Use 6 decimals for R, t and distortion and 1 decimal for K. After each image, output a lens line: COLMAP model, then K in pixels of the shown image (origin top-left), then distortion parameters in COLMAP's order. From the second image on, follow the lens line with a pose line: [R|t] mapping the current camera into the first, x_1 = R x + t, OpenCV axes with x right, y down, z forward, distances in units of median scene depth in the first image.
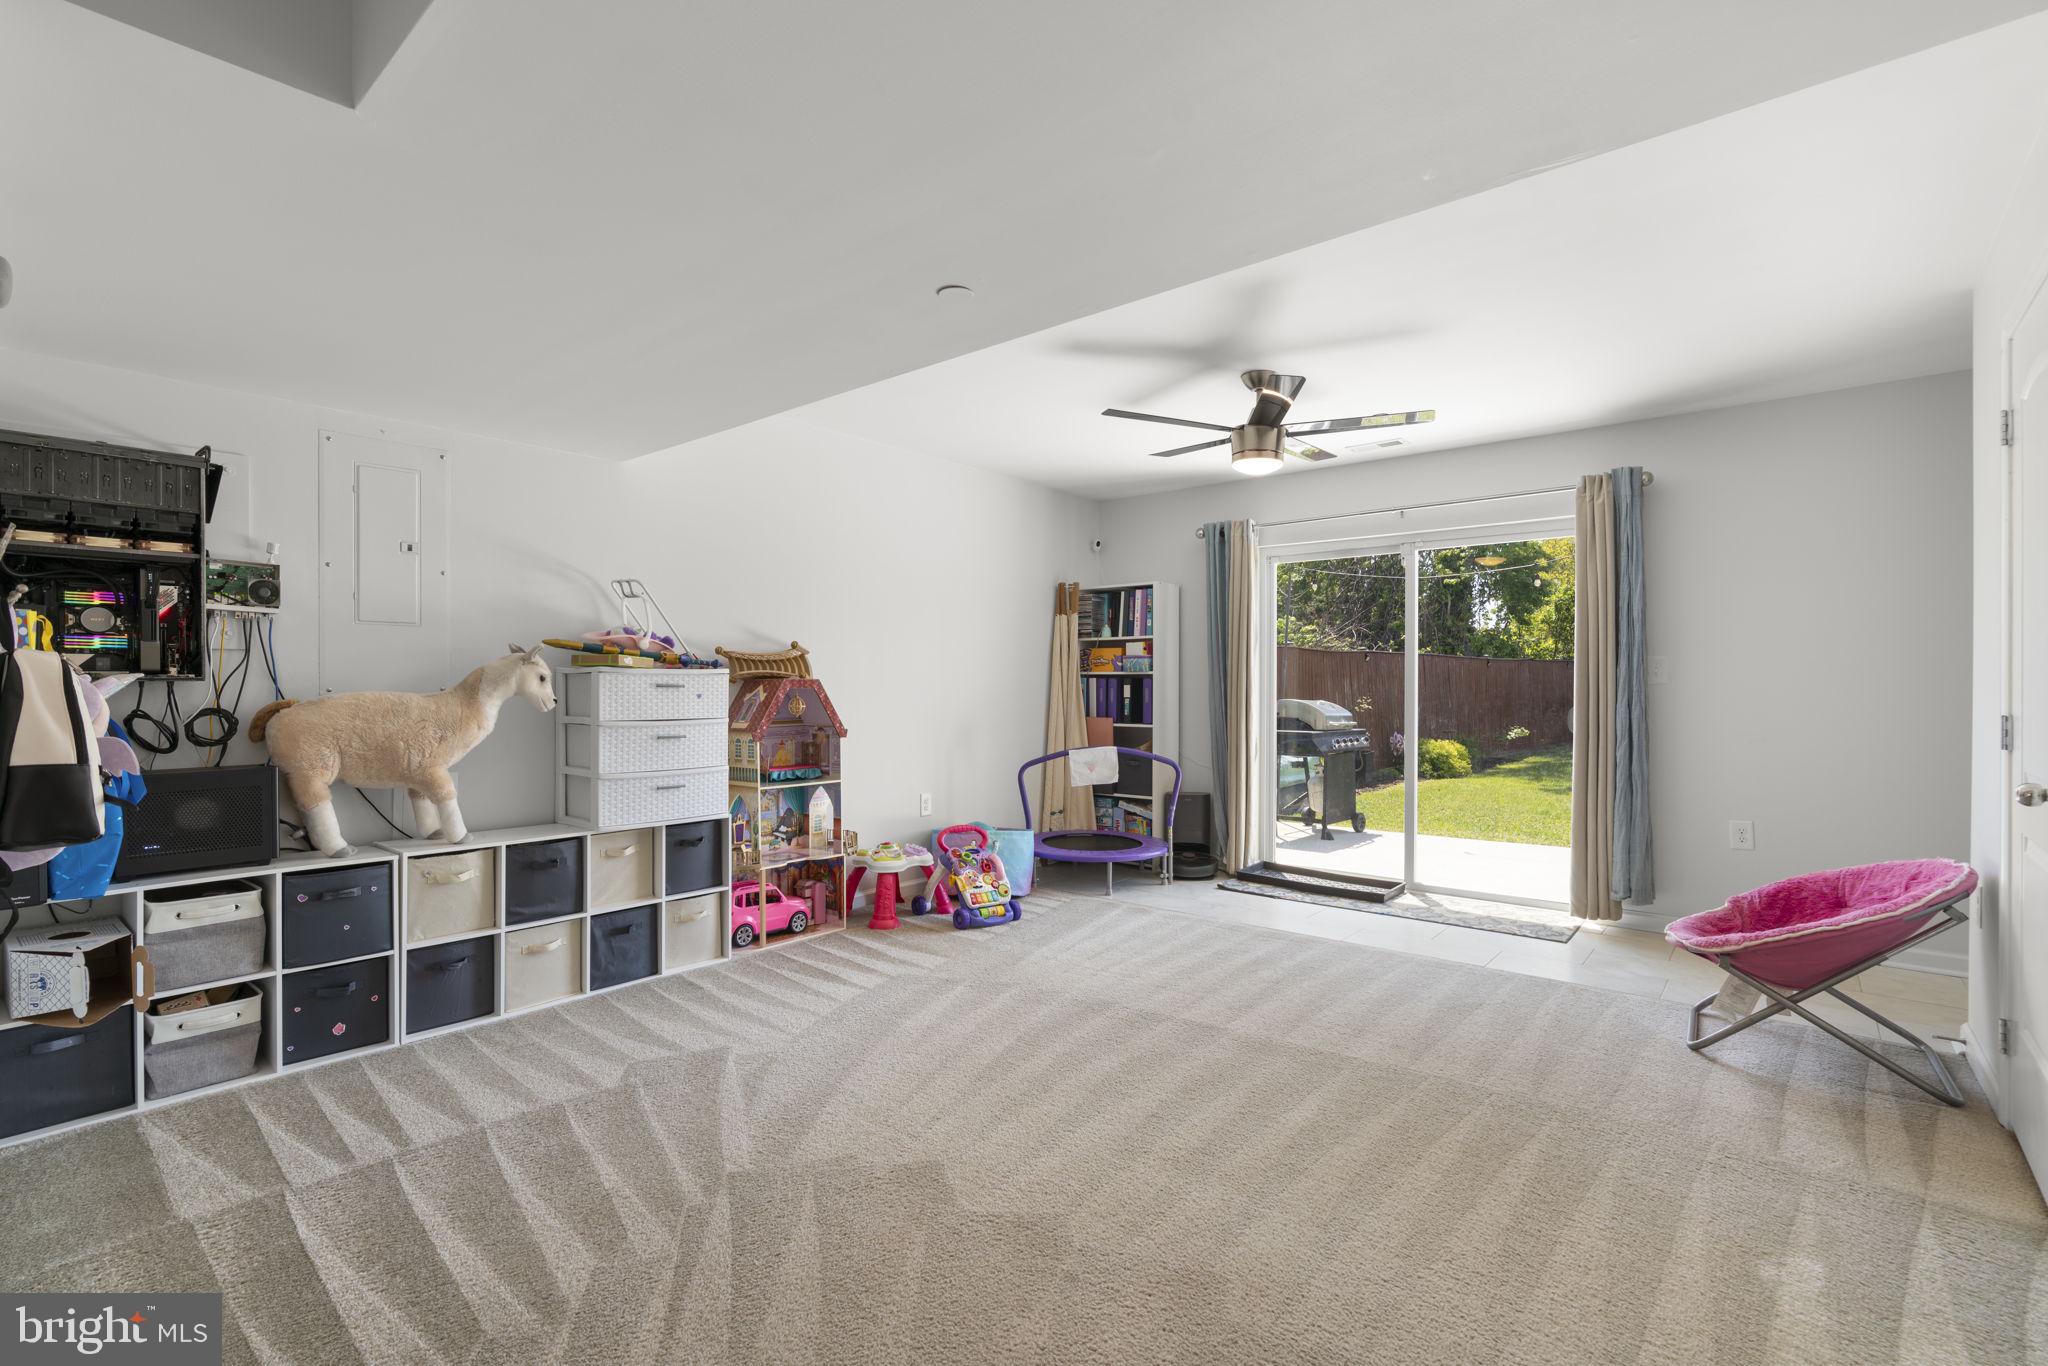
lens RADIAL K [[904.7, 0, 1020.5], [0, 904.7, 678.6], [0, 0, 1]] dist [-0.001728, 0.000037]
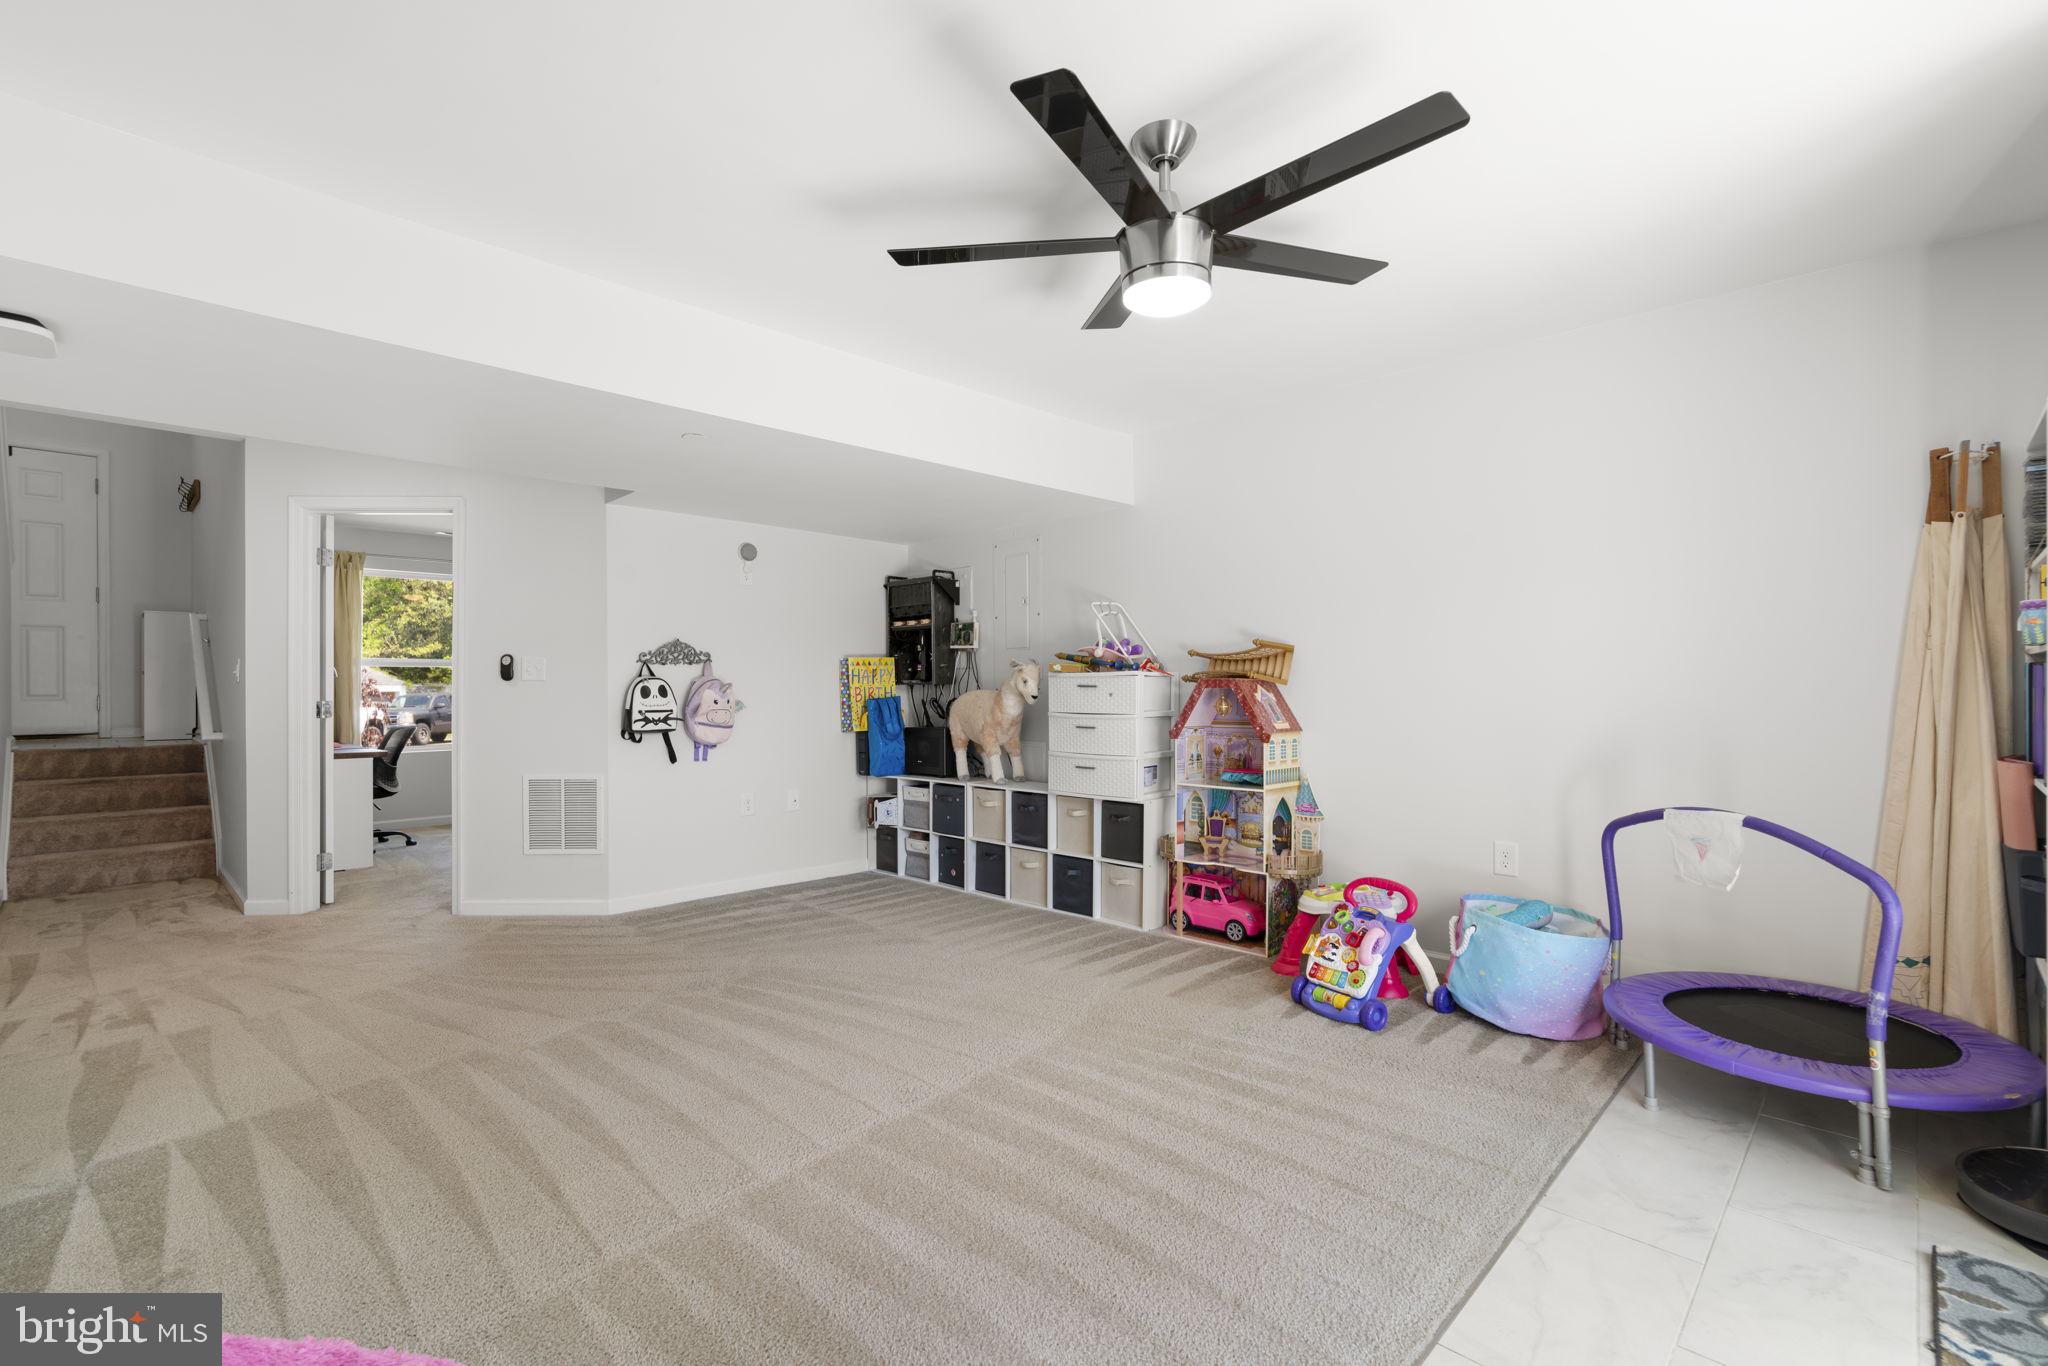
lens RADIAL K [[904.7, 0, 1018.1], [0, 904.7, 682.0], [0, 0, 1]] dist [-0.001728, 0.000037]
pose [[-0.049389, -0.010825, -0.998721, 0.890976], [0.008385, 0.999902, -0.011252, 0.016984], [0.998744, -0.008930, -0.049293, 1.005538]]
